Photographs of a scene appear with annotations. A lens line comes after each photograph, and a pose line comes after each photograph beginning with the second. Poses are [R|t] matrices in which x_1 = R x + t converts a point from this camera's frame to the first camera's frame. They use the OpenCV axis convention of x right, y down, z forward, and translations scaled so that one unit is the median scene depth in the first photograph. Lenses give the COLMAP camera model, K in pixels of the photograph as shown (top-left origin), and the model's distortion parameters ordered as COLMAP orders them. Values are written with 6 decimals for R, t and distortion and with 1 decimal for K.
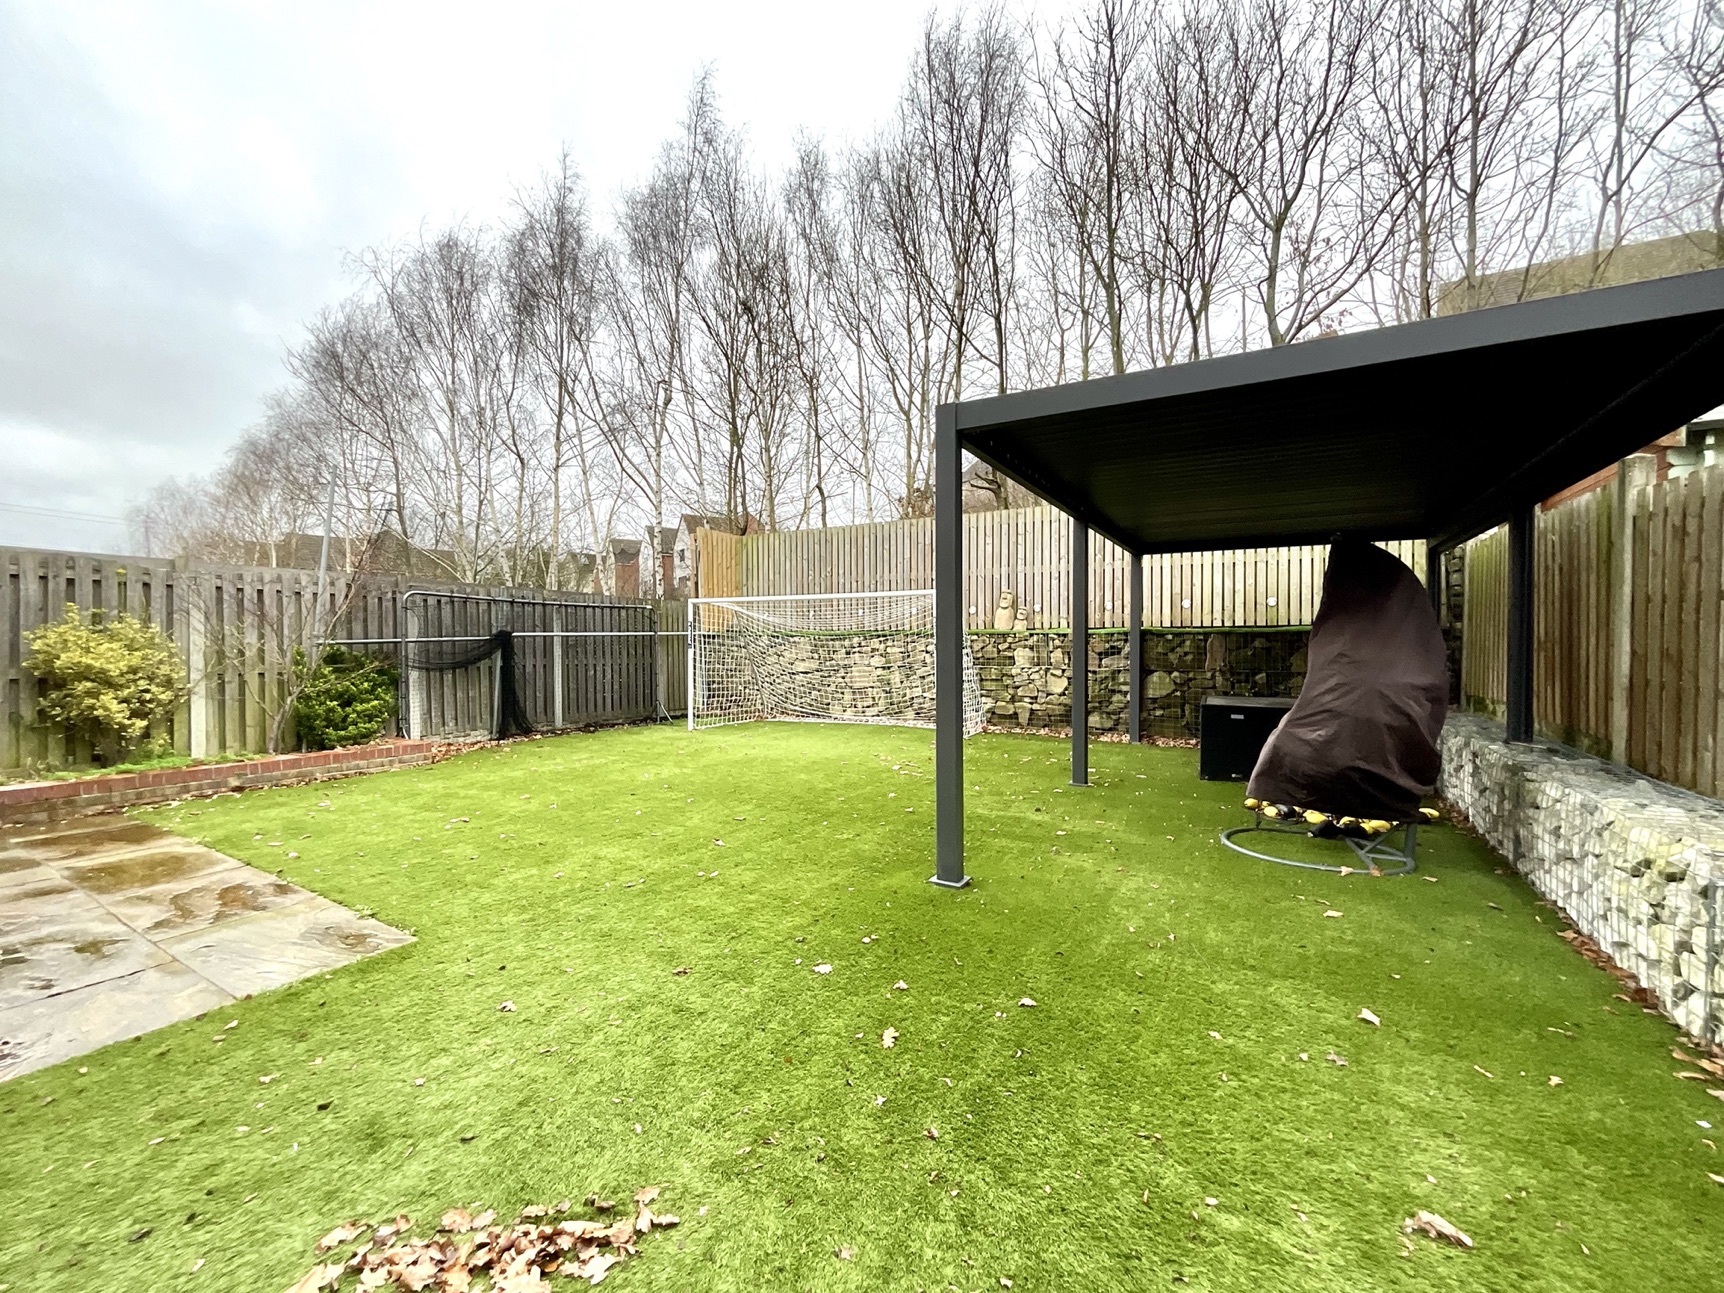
lens RADIAL K [[701.9, 0, 862.6], [0, 701.9, 651.4], [0, 0, 1]] dist [0.000866, -0.000710]
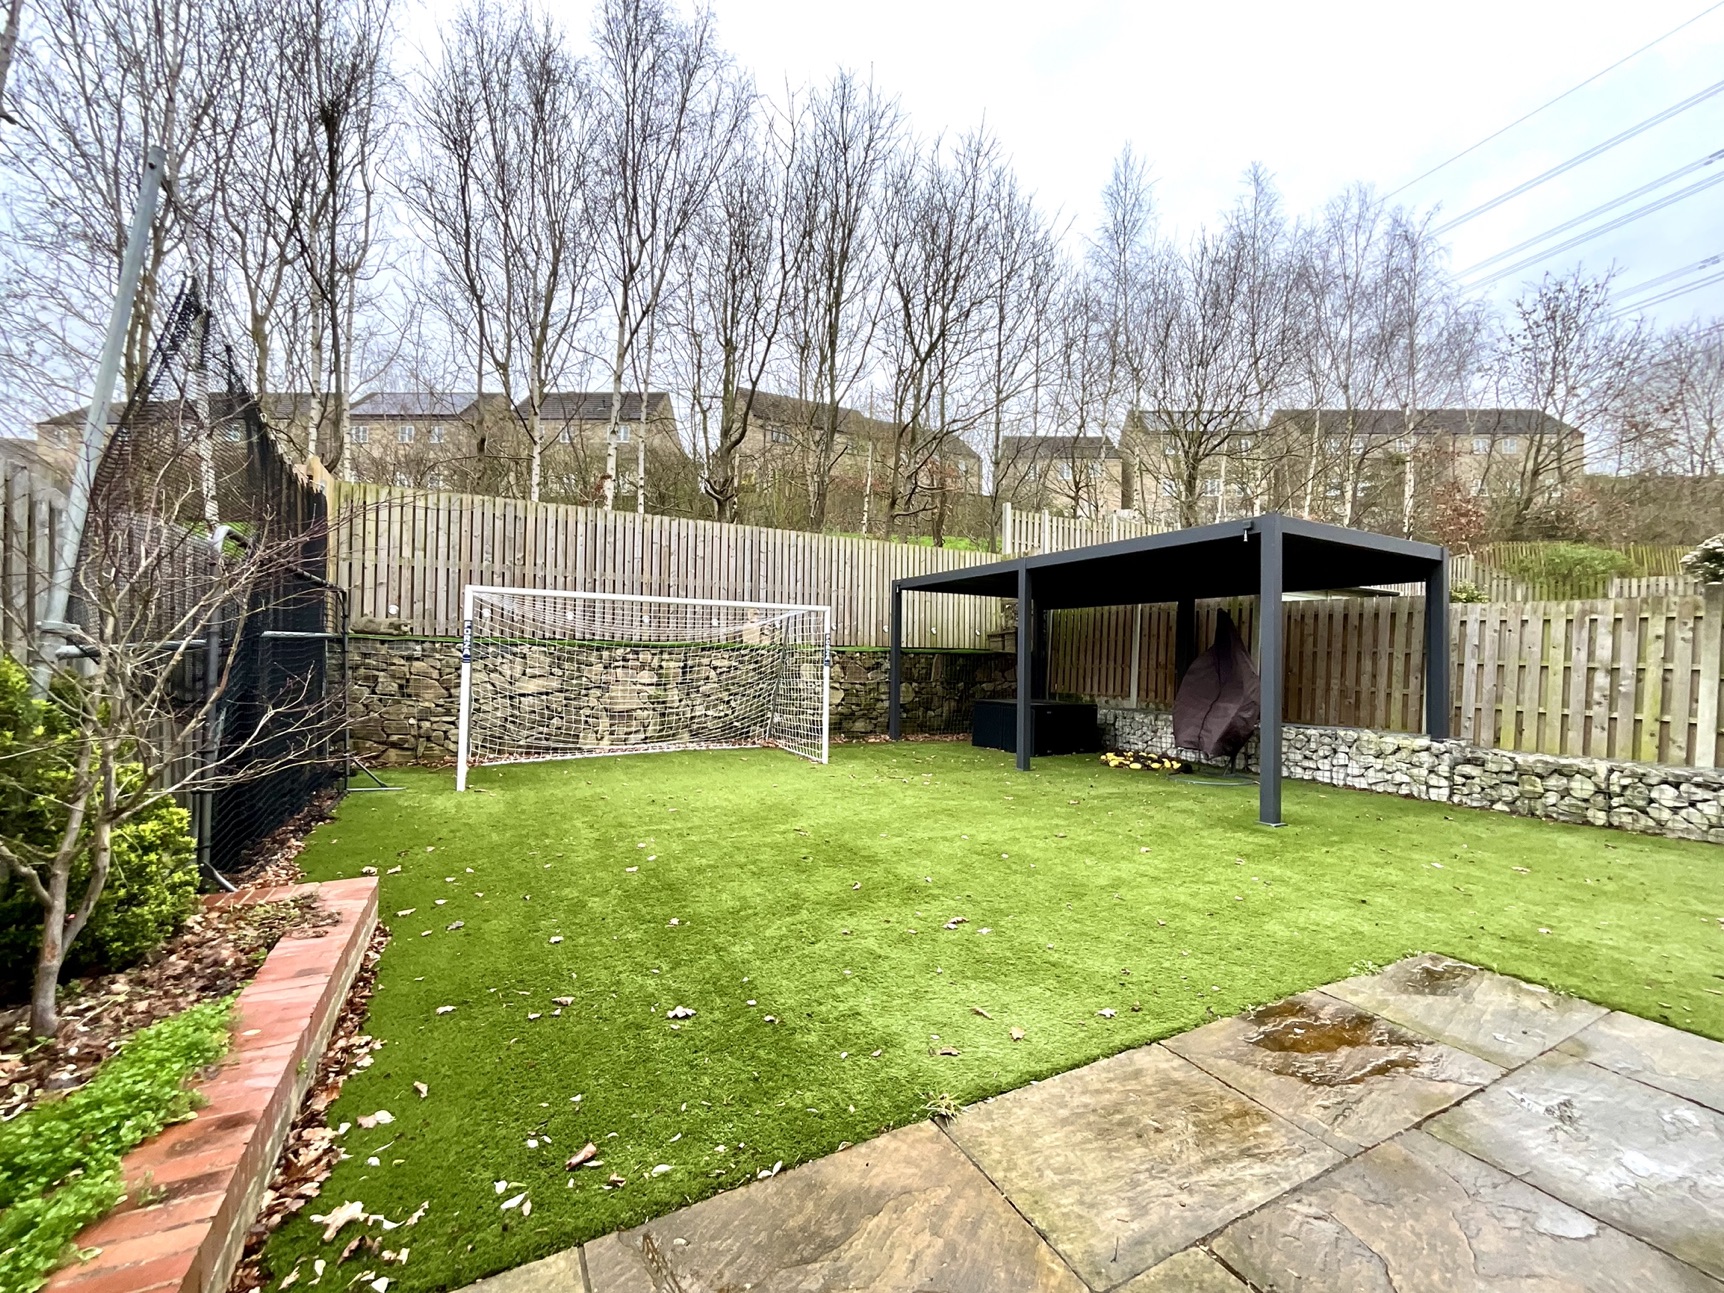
lens RADIAL K [[701.9, 0, 864.2], [0, 701.9, 648.1], [0, 0, 1]] dist [0.000866, -0.000710]
pose [[0.516486, 0.019781, 0.856067, -0.578881], [-0.006836, 0.999797, -0.018978, -0.007388], [-0.856268, 0.003950, 0.516516, 0.342556]]
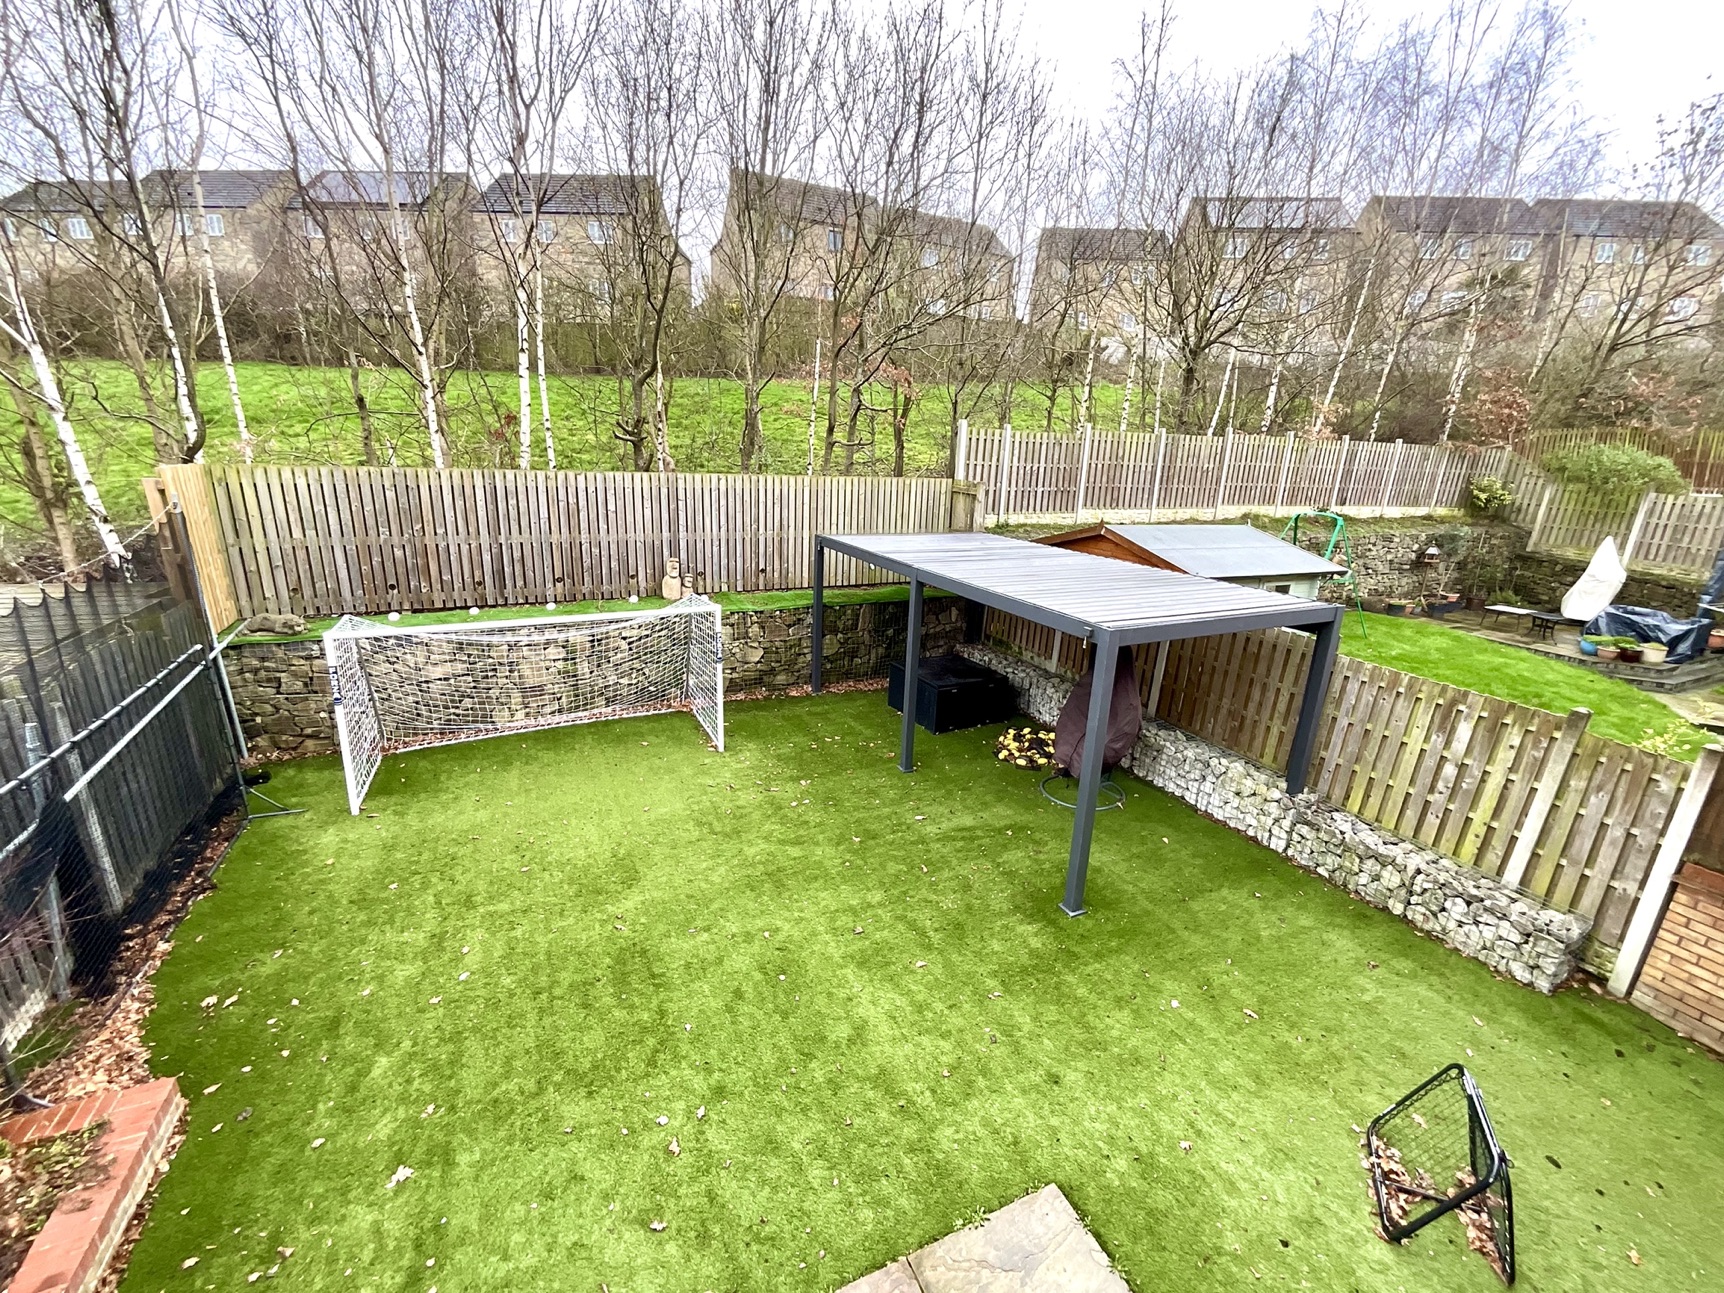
lens RADIAL K [[701.9, 0, 863.0], [0, 701.9, 653.5], [0, 0, 1]] dist [0.000866, -0.000710]
pose [[0.557354, -0.210660, 0.803106, -0.471207], [-0.031384, 0.961240, 0.273920, -0.238505], [-0.829682, -0.177875, 0.529139, 0.228674]]
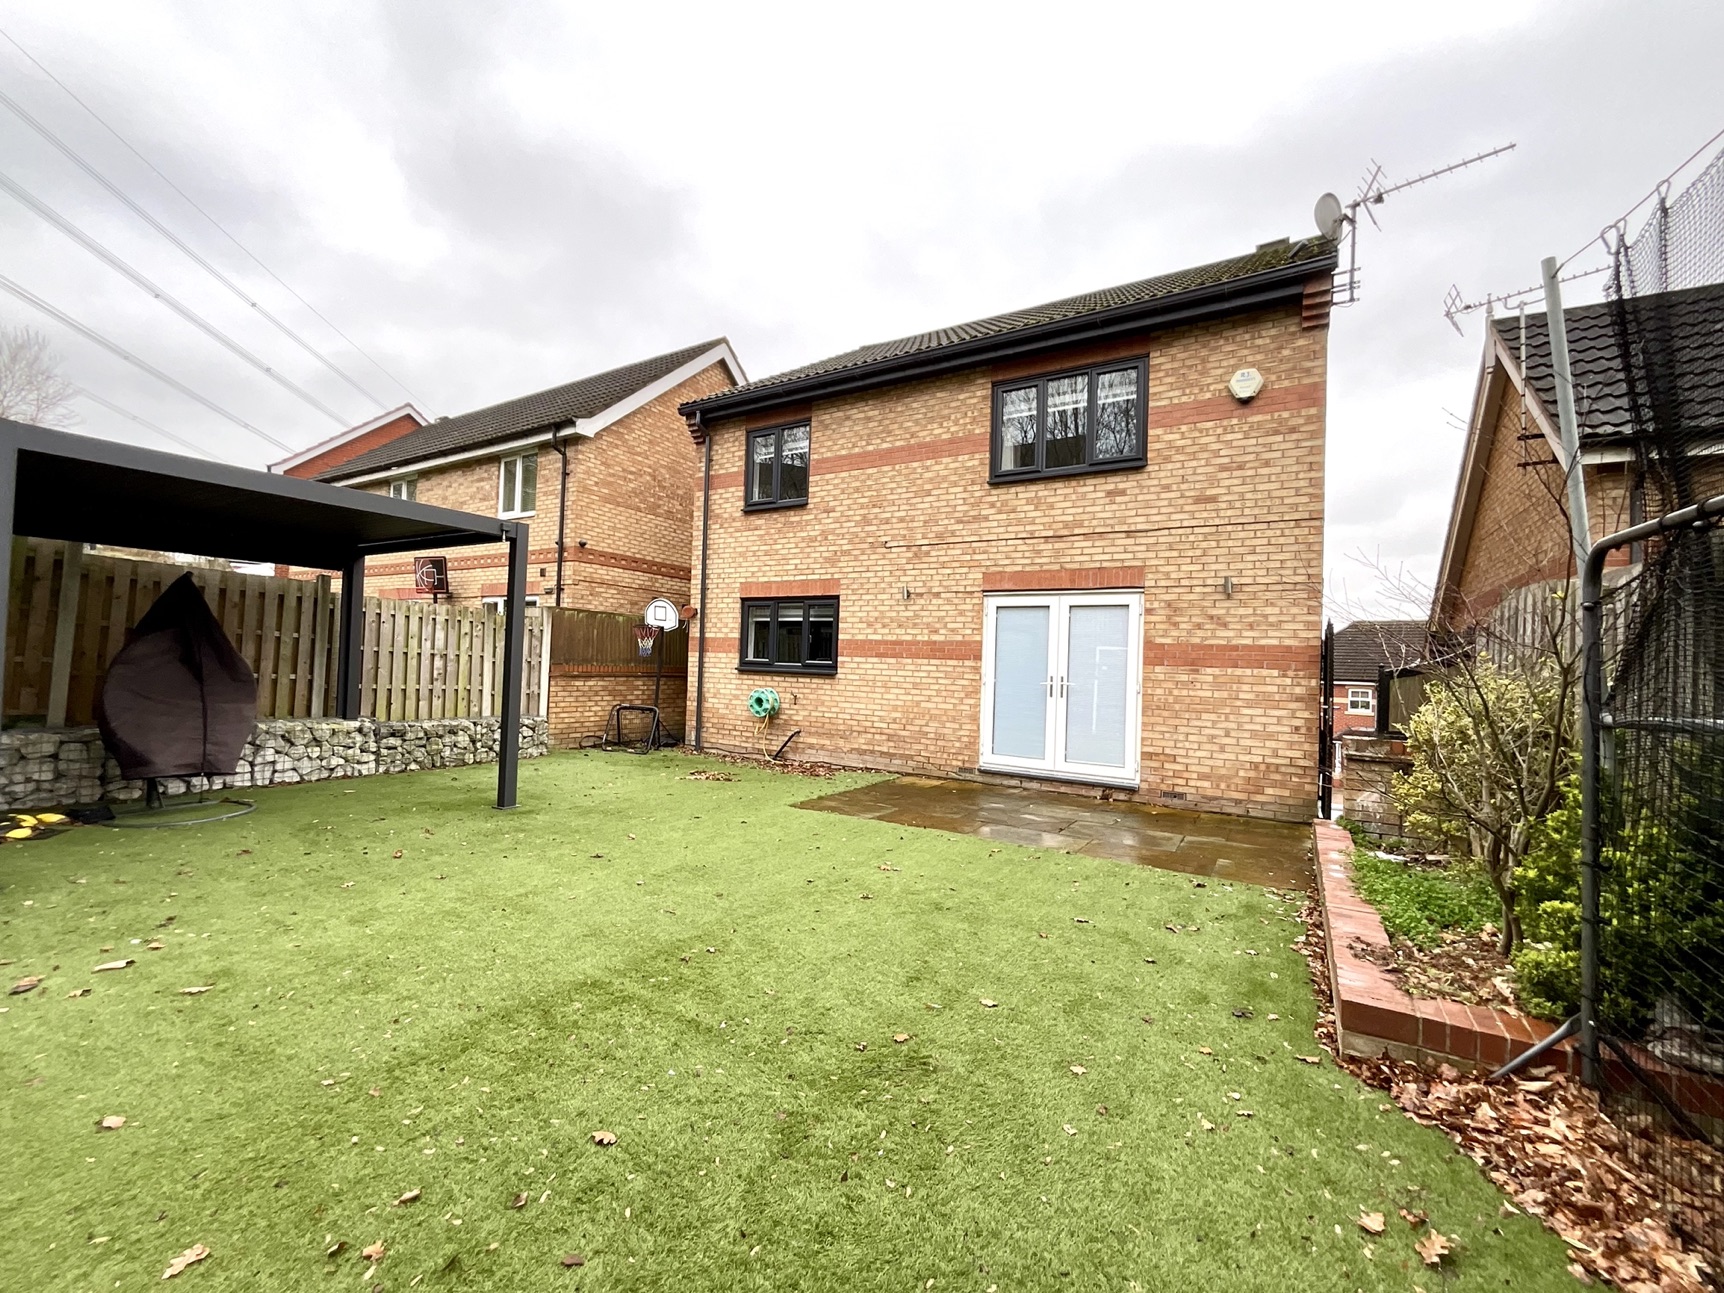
lens RADIAL K [[701.9, 0, 856.6], [0, 701.9, 640.6], [0, 0, 1]] dist [0.000866, -0.000710]
pose [[-0.999221, -0.032977, 0.021676, -0.255661], [-0.033463, 0.999188, -0.022459, -0.020086], [-0.020918, -0.023167, -0.999513, 0.939225]]
